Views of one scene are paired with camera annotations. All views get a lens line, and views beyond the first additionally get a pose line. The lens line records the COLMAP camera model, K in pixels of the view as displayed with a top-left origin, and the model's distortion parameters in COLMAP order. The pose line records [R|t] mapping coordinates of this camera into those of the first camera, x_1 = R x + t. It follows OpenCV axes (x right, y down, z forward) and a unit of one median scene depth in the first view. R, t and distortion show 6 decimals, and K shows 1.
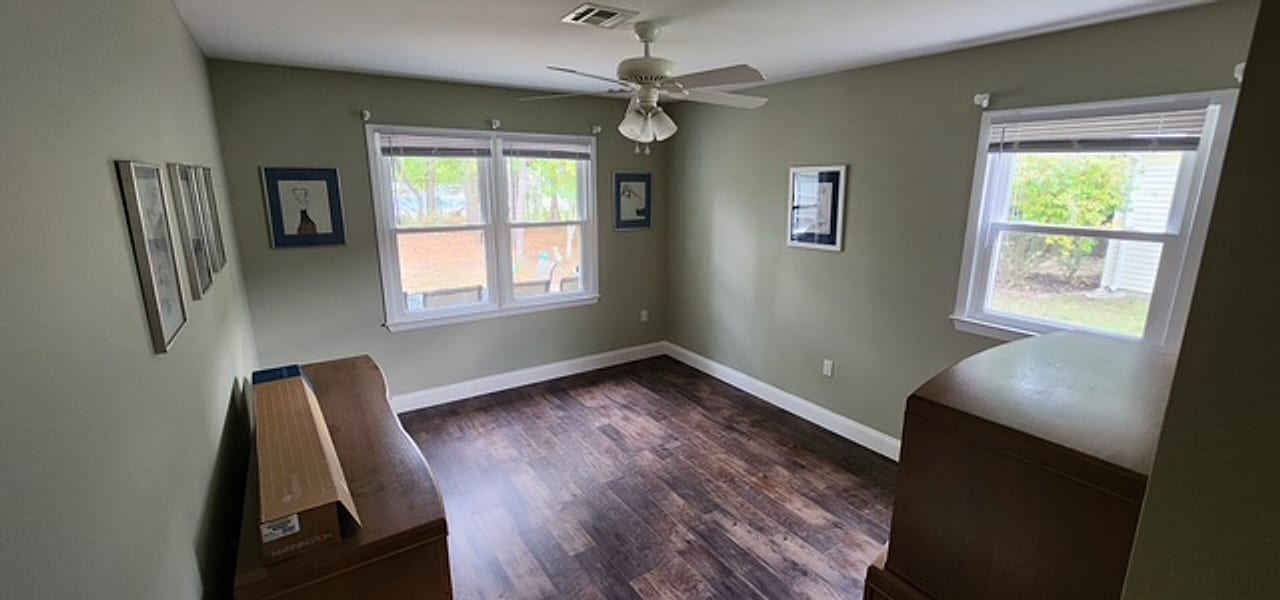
lens RADIAL K [[527.7, 0, 642.9], [0, 527.7, 298.5], [0, 0, 1]] dist [-0.000580, -0.000265]
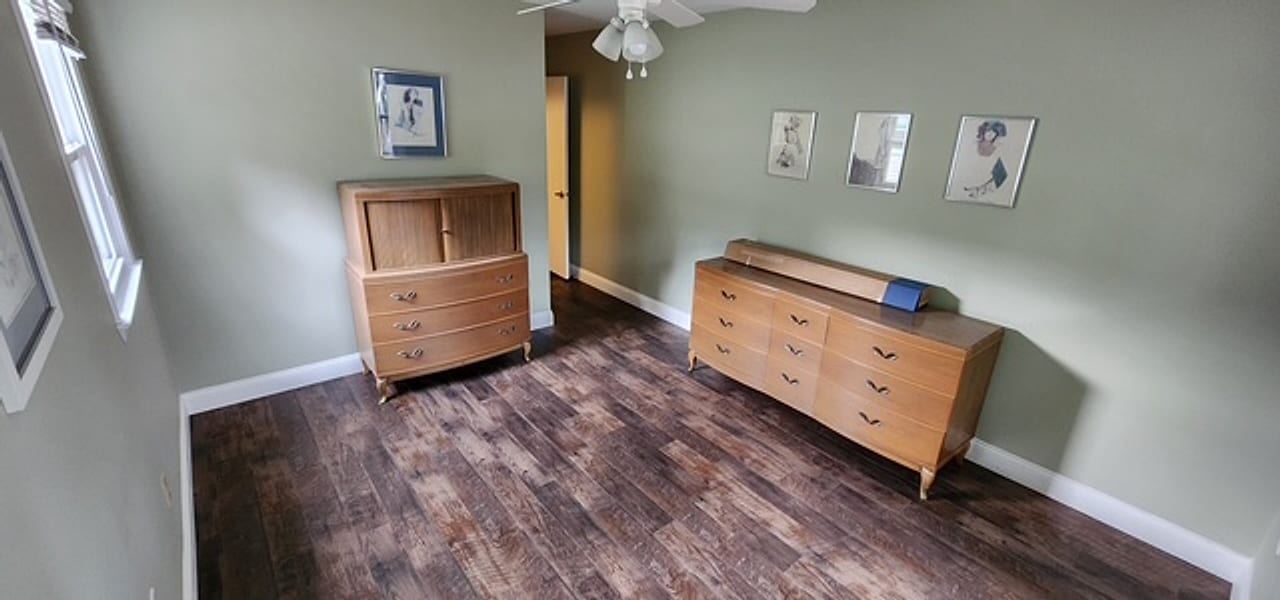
lens RADIAL K [[527.7, 0, 642.9], [0, 527.7, 298.5], [0, 0, 1]] dist [-0.000580, -0.000265]
pose [[-0.993857, -0.006171, -0.110500, 0.067658], [-0.064402, 0.844231, 0.532096, -0.377489], [0.090004, 0.535944, -0.839443, 1.664593]]
